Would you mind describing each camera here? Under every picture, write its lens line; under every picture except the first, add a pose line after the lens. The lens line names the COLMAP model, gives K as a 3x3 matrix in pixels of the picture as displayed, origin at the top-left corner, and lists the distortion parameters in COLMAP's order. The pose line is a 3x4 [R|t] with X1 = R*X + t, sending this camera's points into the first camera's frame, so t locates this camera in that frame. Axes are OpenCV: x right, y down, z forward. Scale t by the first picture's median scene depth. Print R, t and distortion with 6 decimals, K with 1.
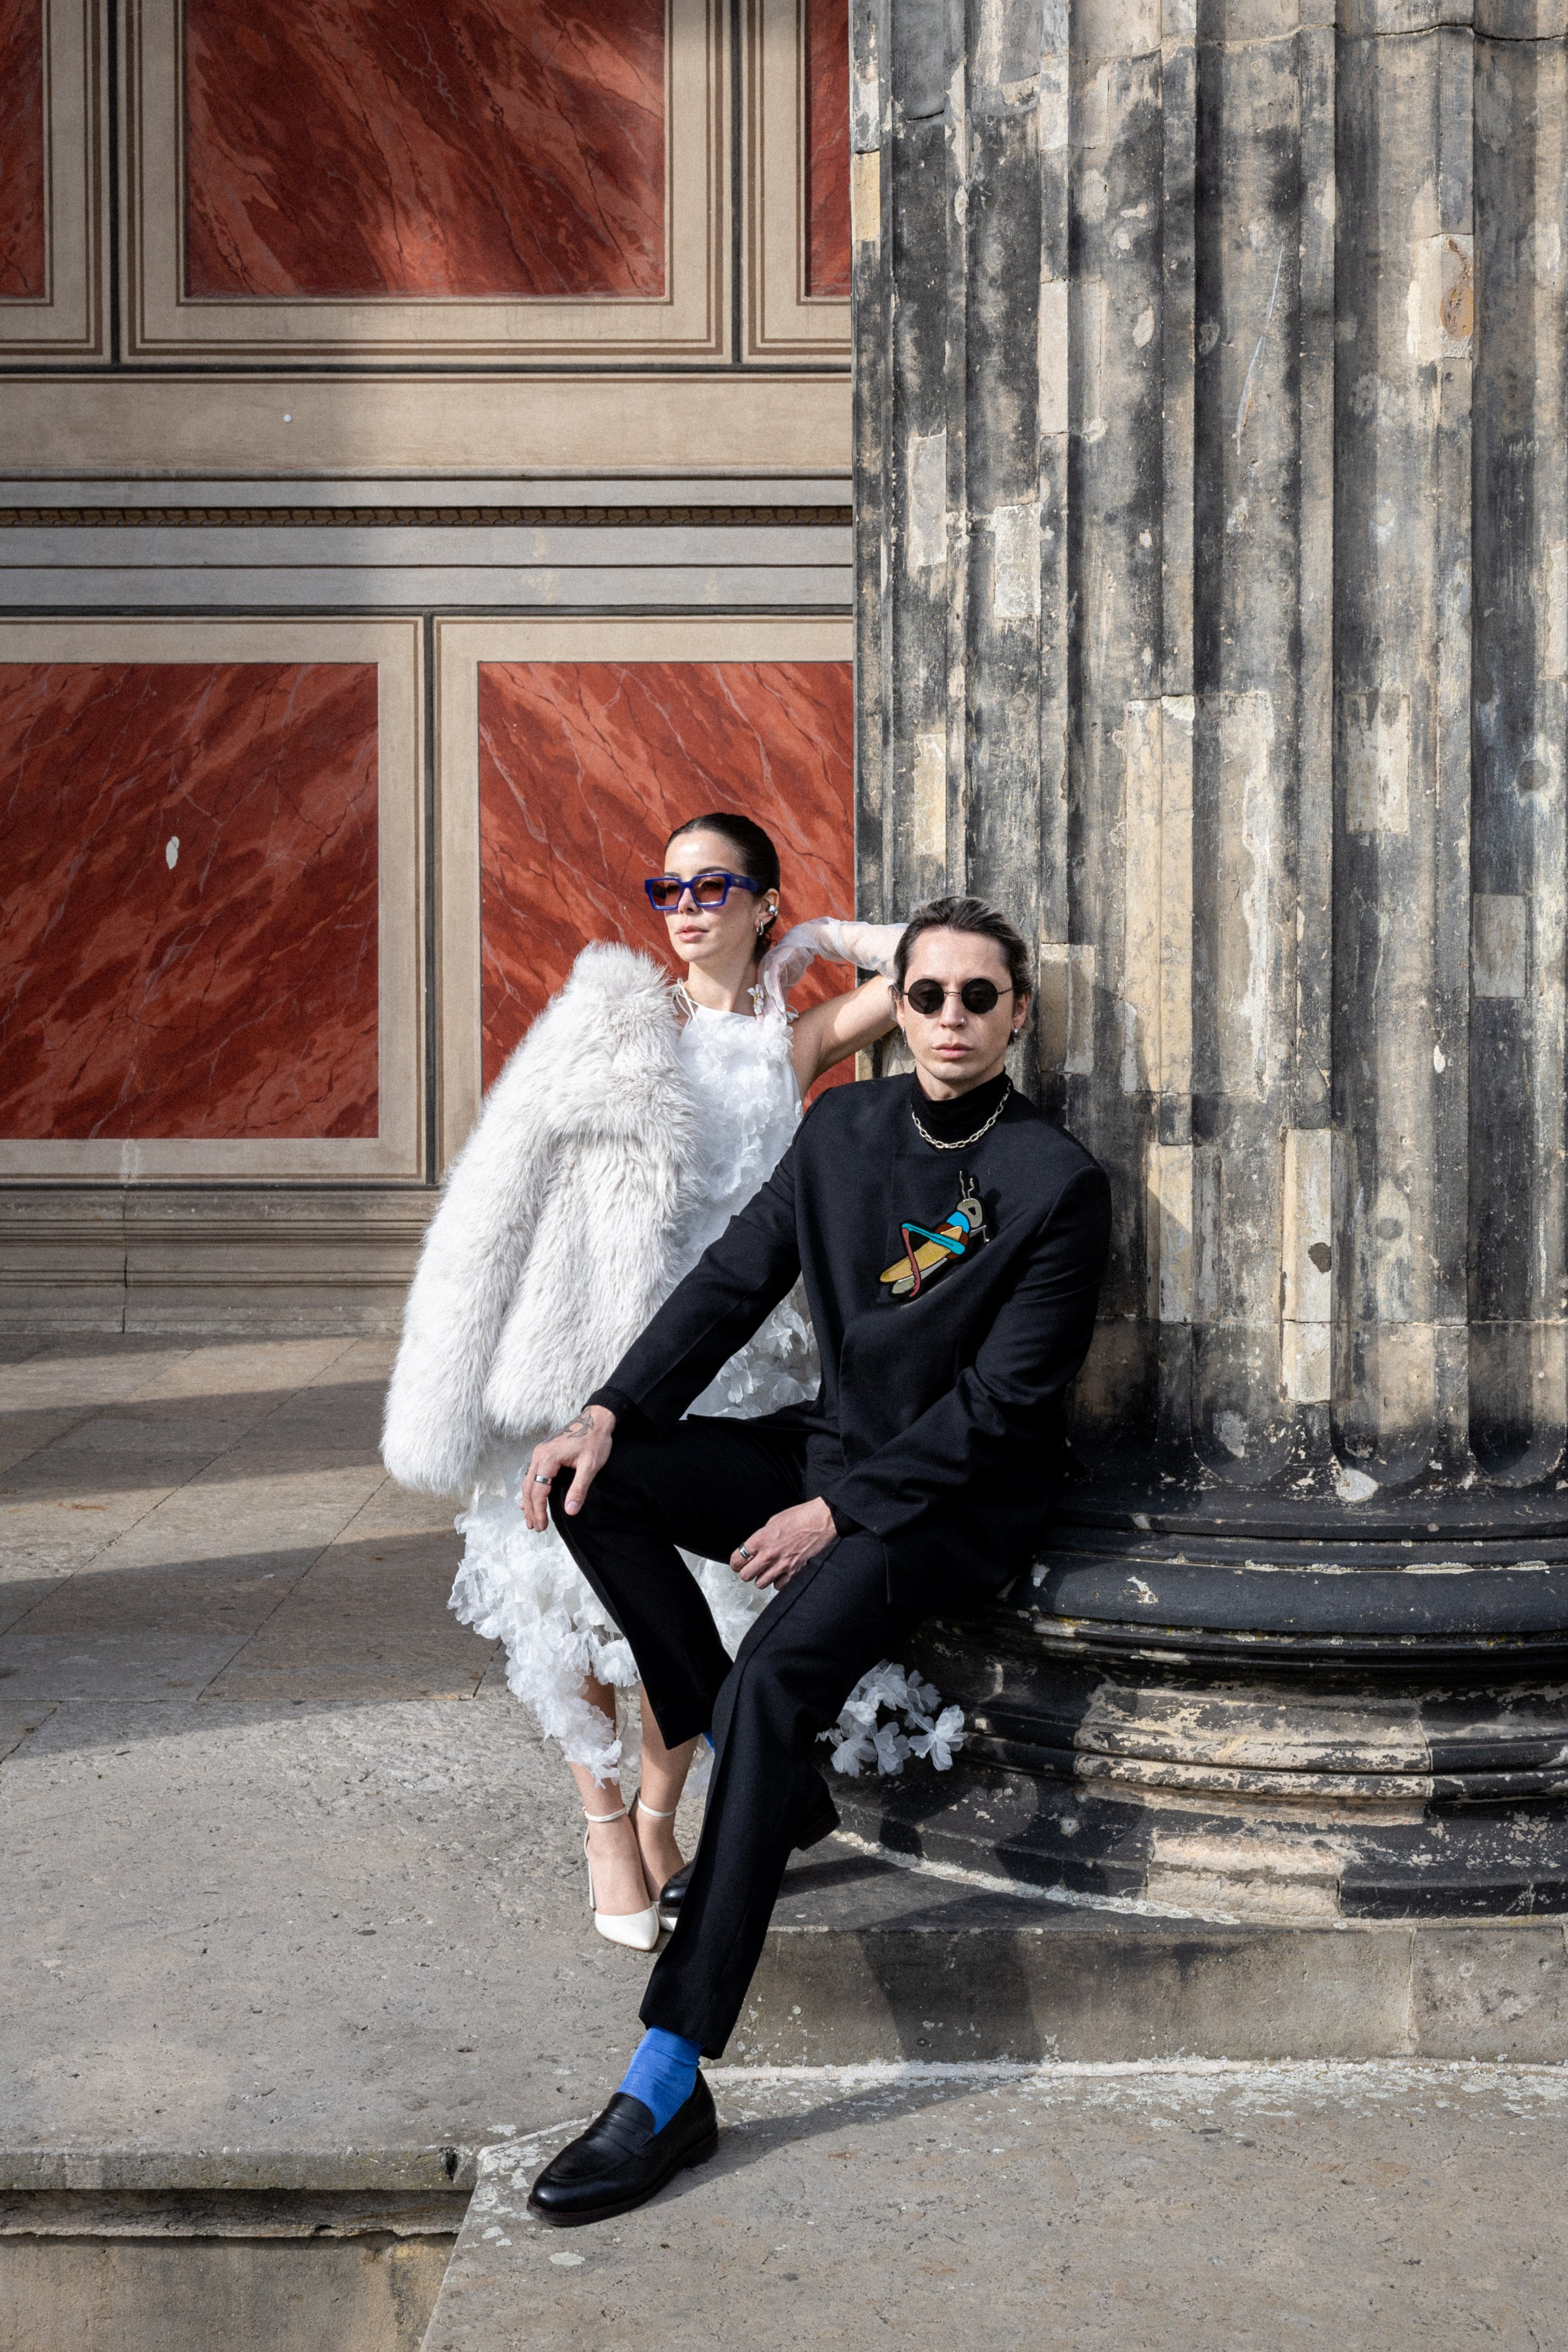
lens RADIAL K [[2896.4, 0, 787.5], [0, 2896.4, 1116.0], [0, 0, 1]] dist [0.010293, 0.014413]
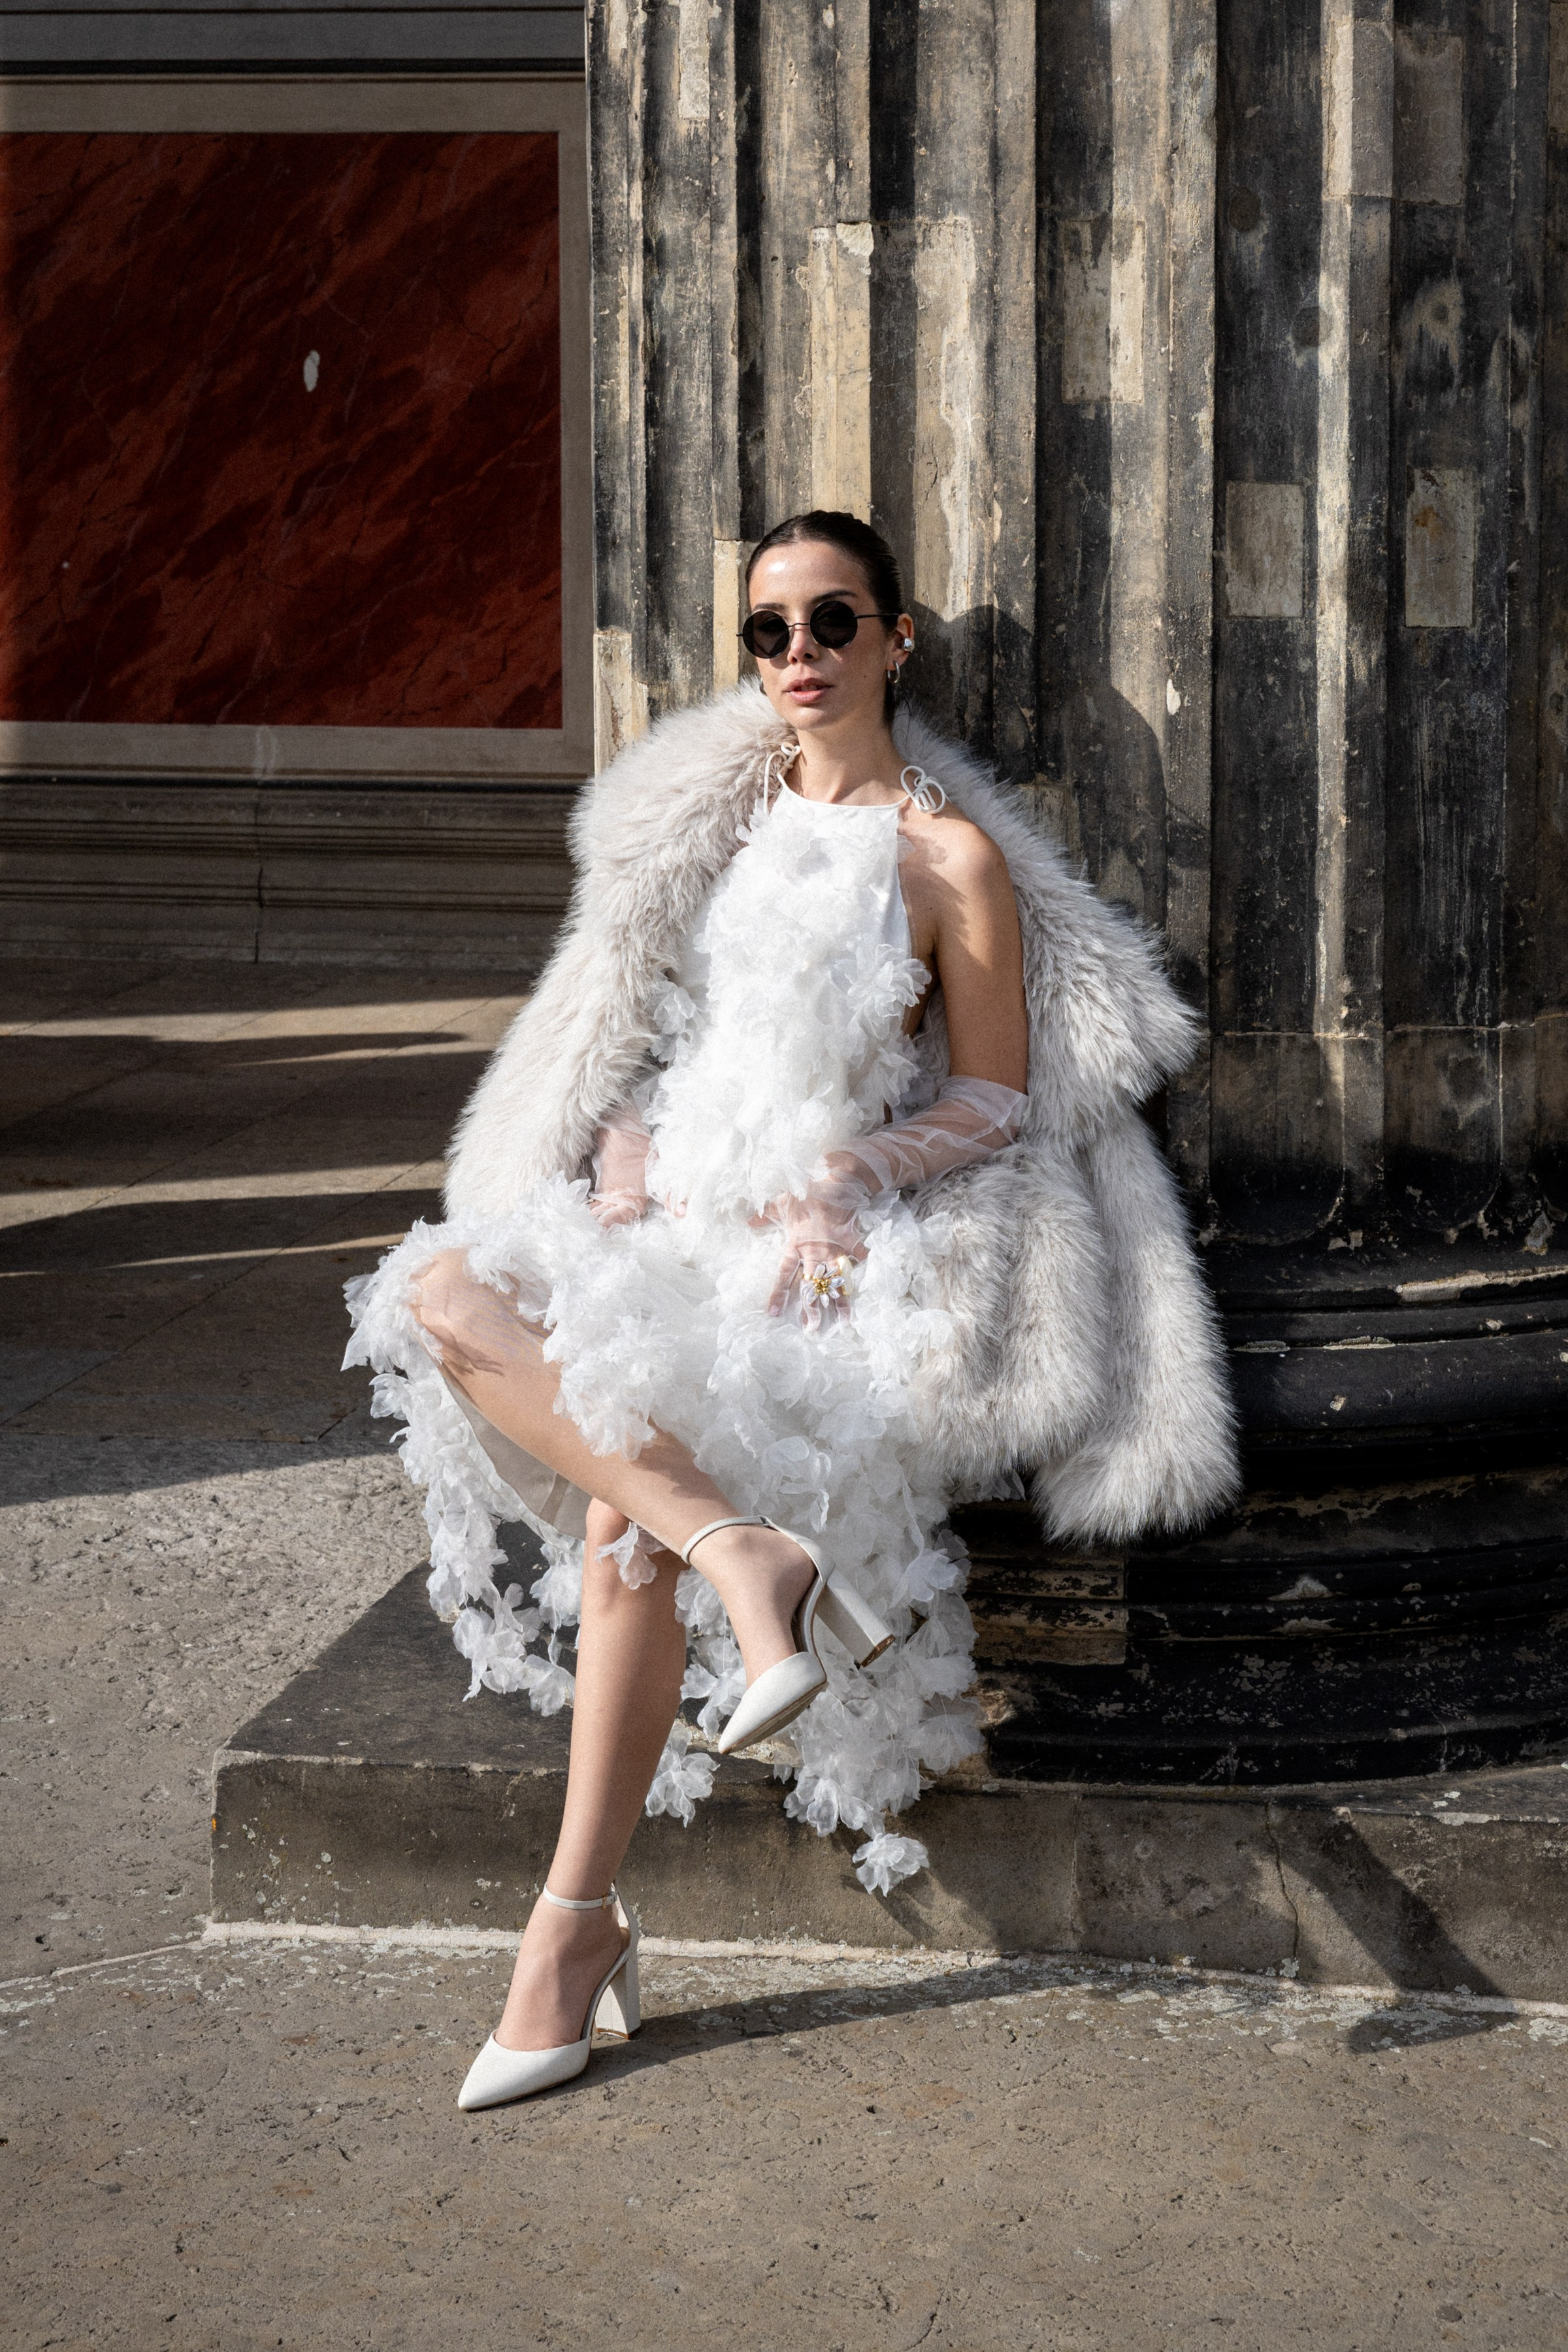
lens RADIAL K [[3633.5, 0, 1046.0], [0, 3633.5, 928.0], [0, 0, 1]] dist [0.042787, -0.006102]
pose [[0.992199, 0.021304, -0.122830, 0.308092], [-0.012758, 0.997469, 0.069951, -0.025139], [0.124009, -0.067838, 0.989959, 0.026154]]
